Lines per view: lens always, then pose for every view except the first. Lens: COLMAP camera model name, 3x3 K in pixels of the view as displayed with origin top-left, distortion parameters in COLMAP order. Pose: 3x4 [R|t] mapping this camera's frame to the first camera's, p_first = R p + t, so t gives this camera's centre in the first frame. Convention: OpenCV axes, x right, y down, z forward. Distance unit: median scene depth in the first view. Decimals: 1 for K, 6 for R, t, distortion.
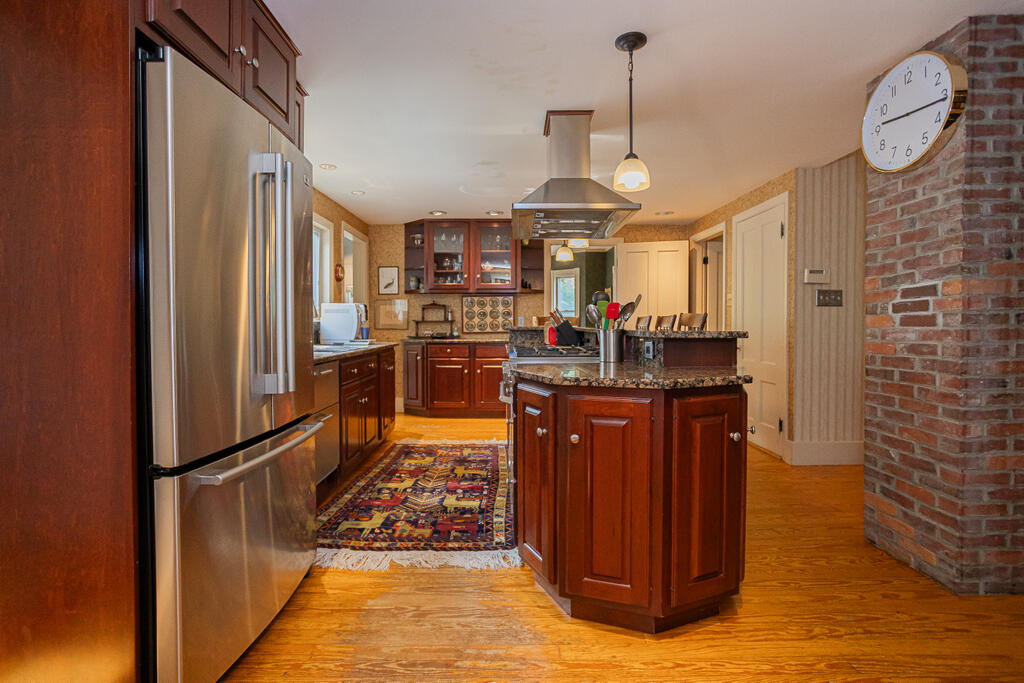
lens RADIAL K [[1004.4, 0, 511.3], [0, 1004.4, 341.9], [0, 0, 1]] dist [0.002381, 0.000000]
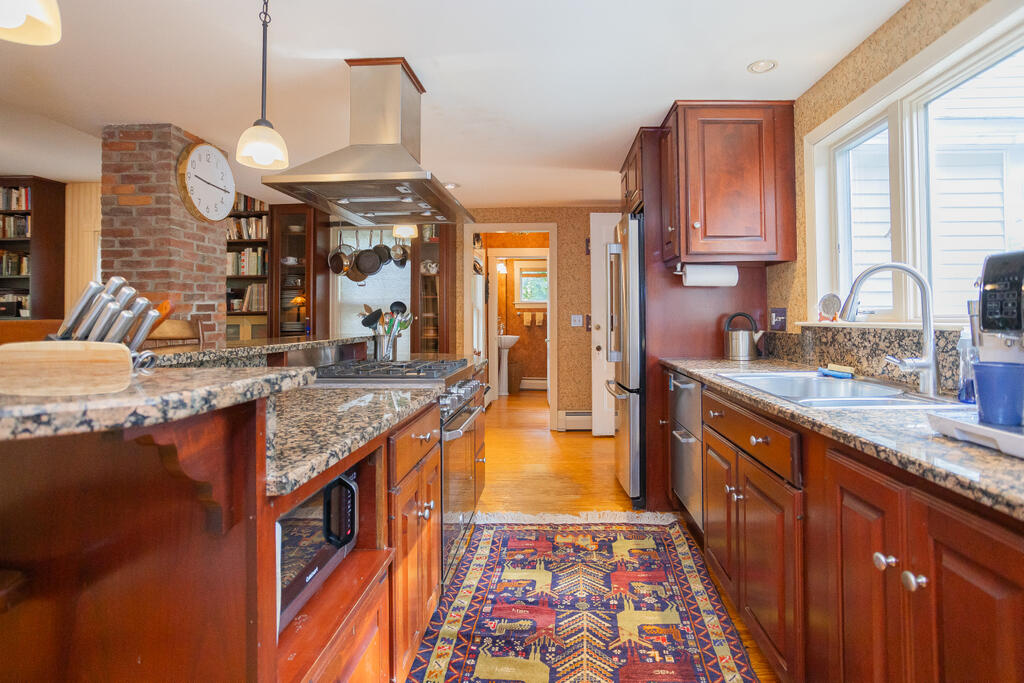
lens RADIAL K [[1004.4, 0, 512.4], [0, 1004.4, 339.8], [0, 0, 1]] dist [0.002381, 0.000000]
pose [[-0.998680, 0.008247, 0.050691, -0.083589], [0.010211, 0.999202, 0.038607, -0.041974], [-0.050332, 0.039074, -0.997968, 1.855291]]
